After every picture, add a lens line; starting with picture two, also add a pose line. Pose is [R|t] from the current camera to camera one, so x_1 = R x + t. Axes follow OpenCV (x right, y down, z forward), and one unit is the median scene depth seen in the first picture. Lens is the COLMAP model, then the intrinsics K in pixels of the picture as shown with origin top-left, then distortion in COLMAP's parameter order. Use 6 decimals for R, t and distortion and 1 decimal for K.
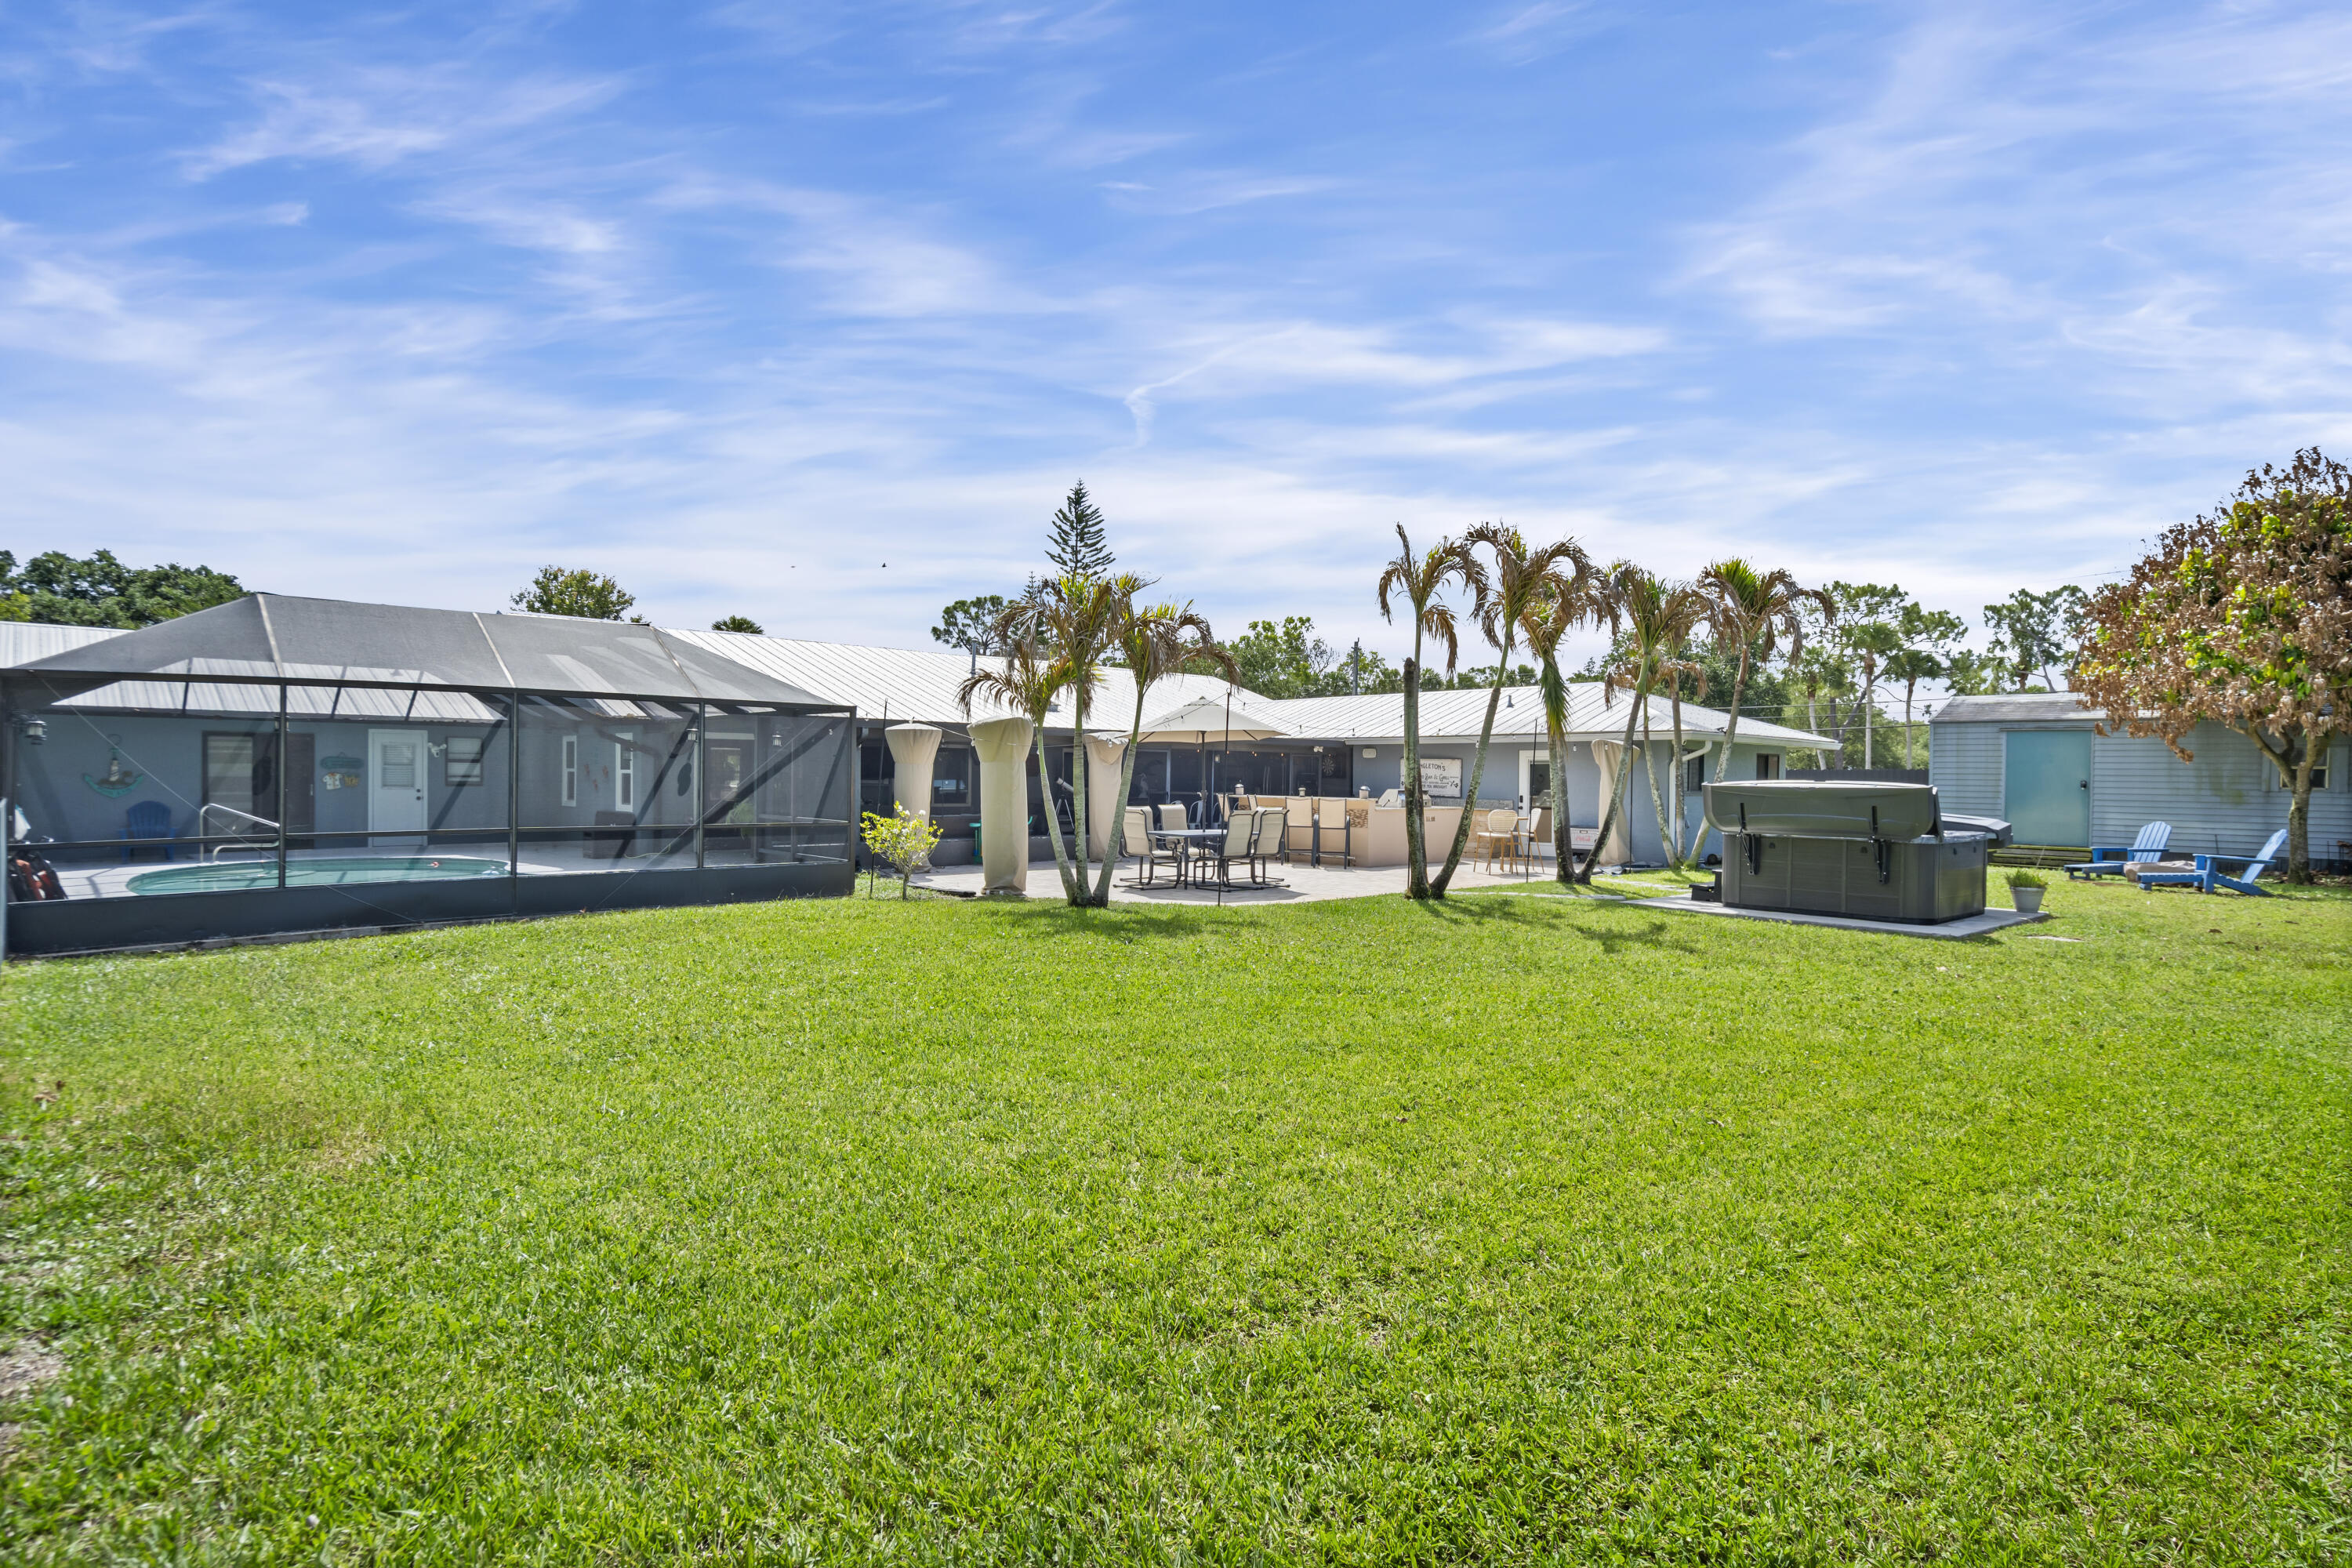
lens RADIAL K [[1224.8, 0, 1176.0], [0, 1224.8, 784.0], [0, 0, 1]] dist [-0.002054, 0.000024]
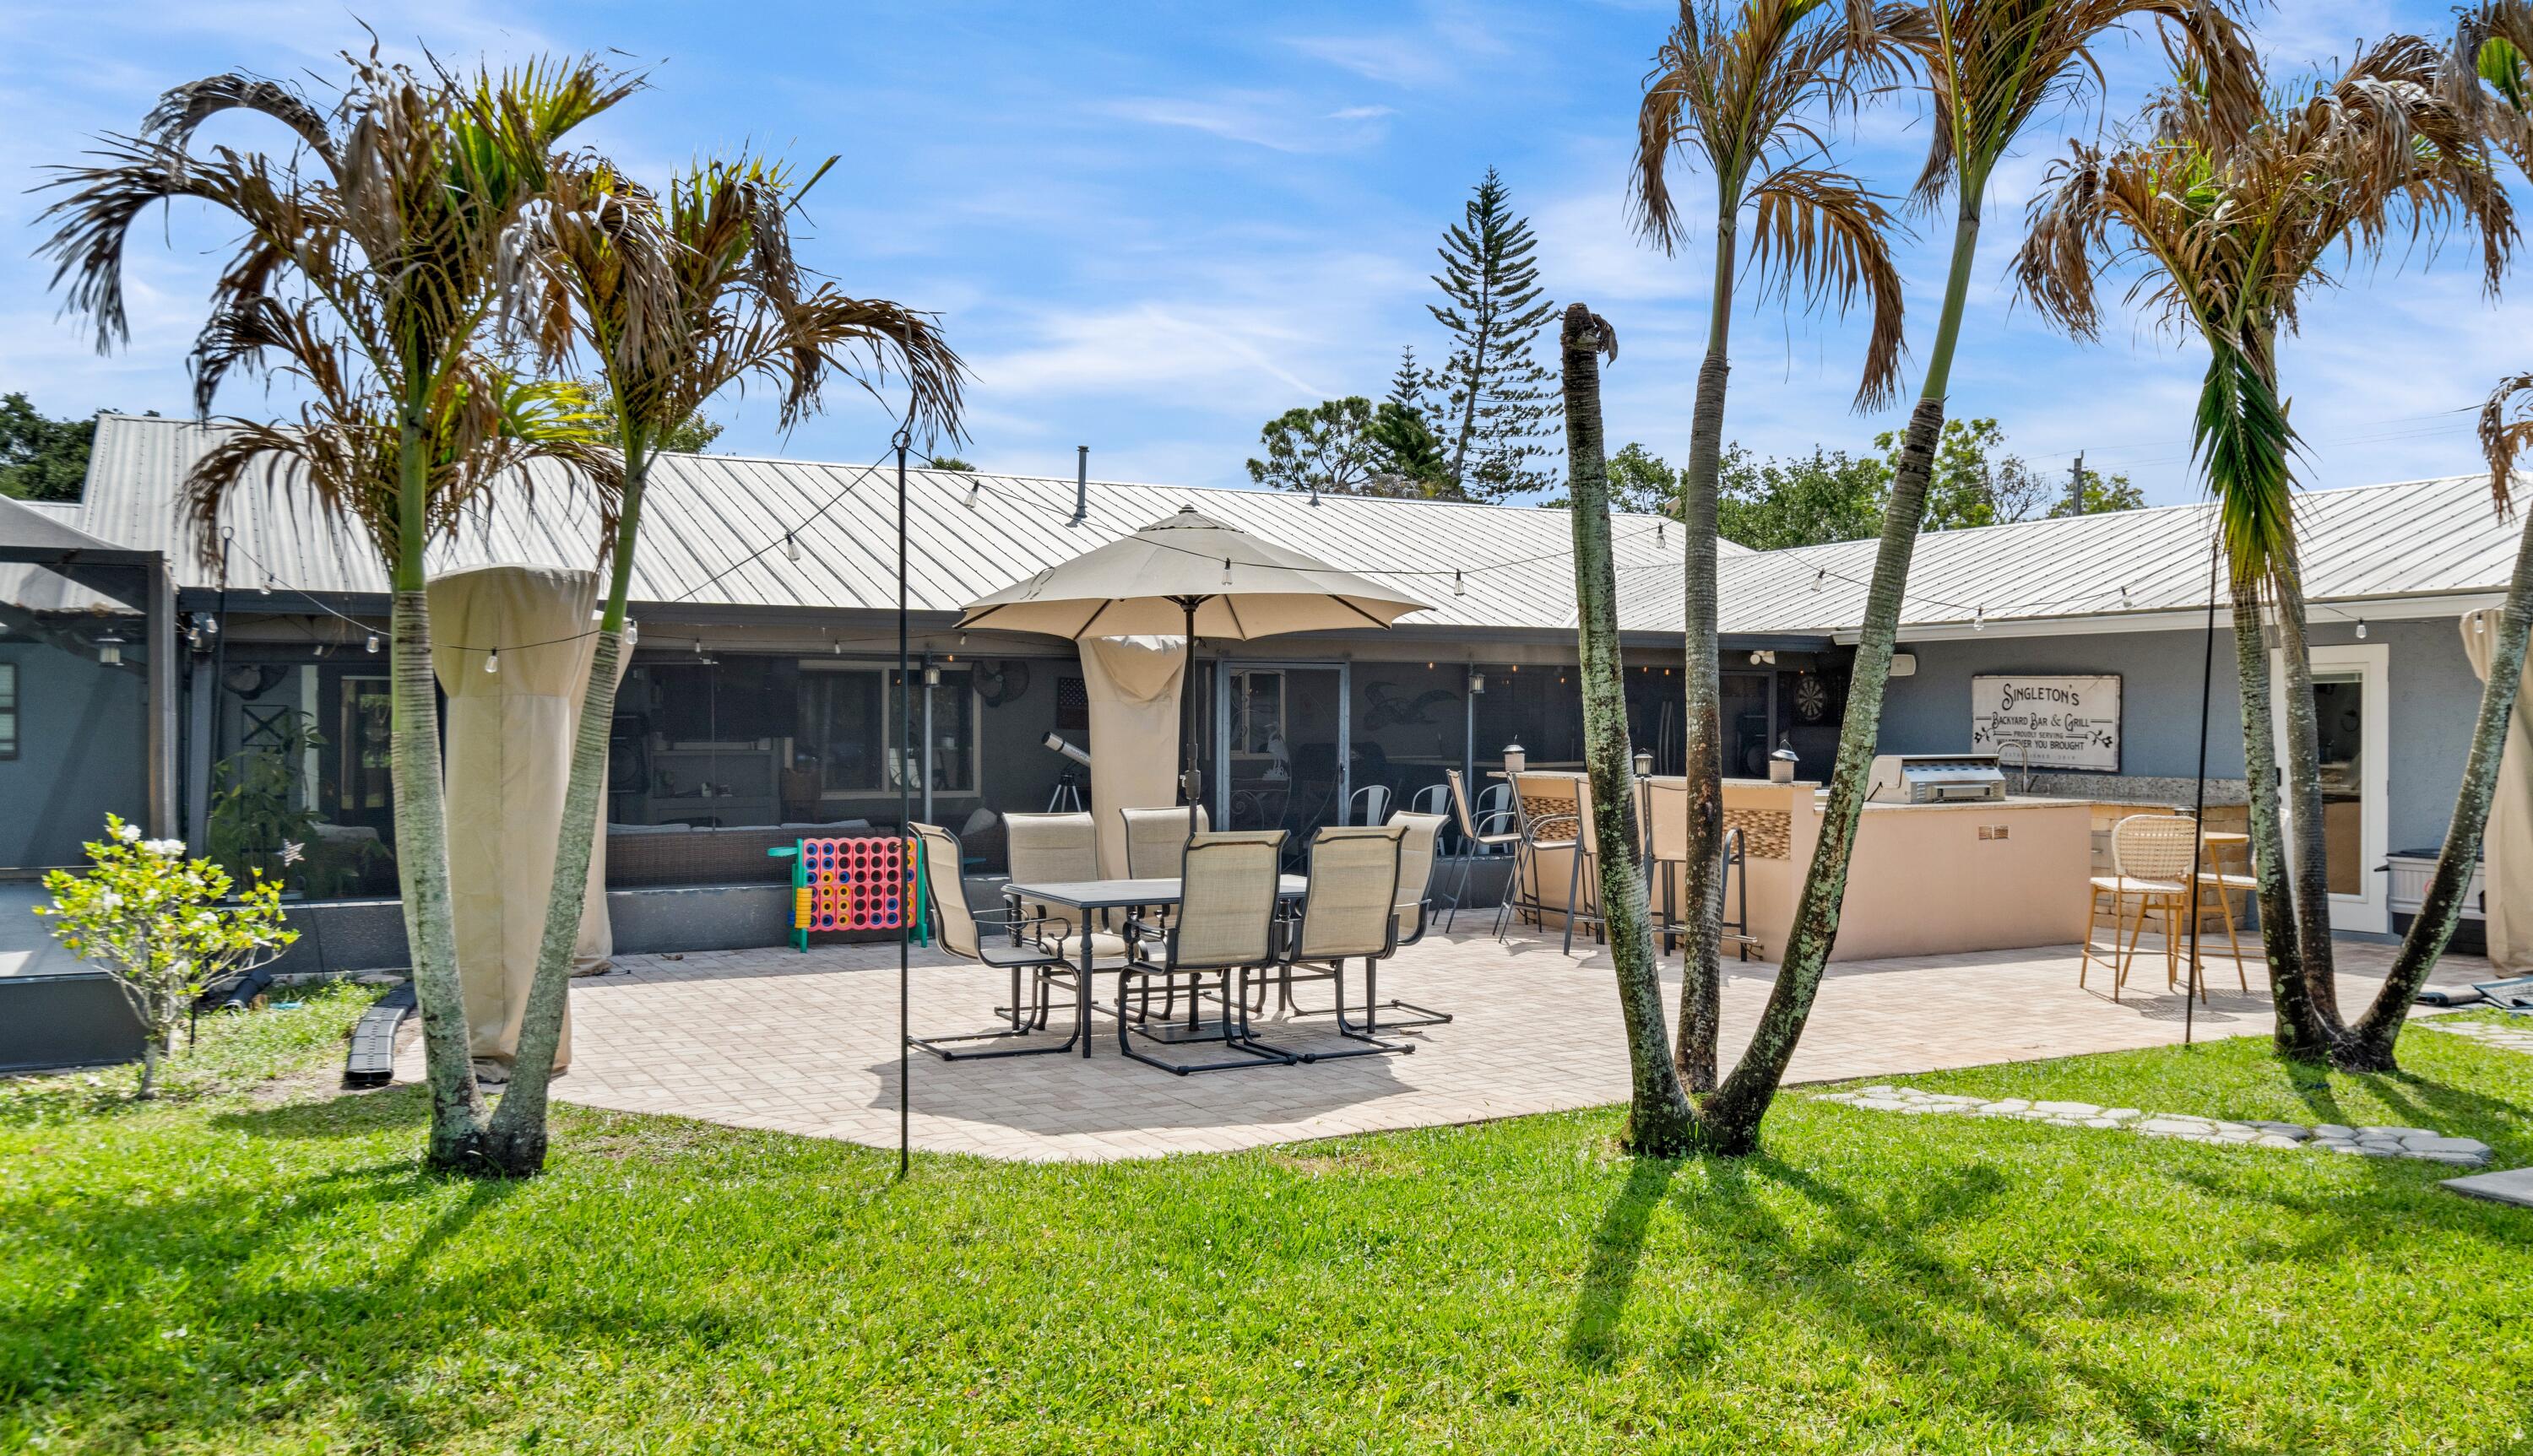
lens RADIAL K [[2031.4, 0, 1323.0], [0, 2031.4, 716.0], [0, 0, 1]] dist [0.008603, 0.002888]
pose [[0.971407, -0.013368, -0.237043, 0.057383], [0.011013, 0.999876, -0.011256, -0.001086], [0.237164, 0.008324, 0.971434, 0.126147]]
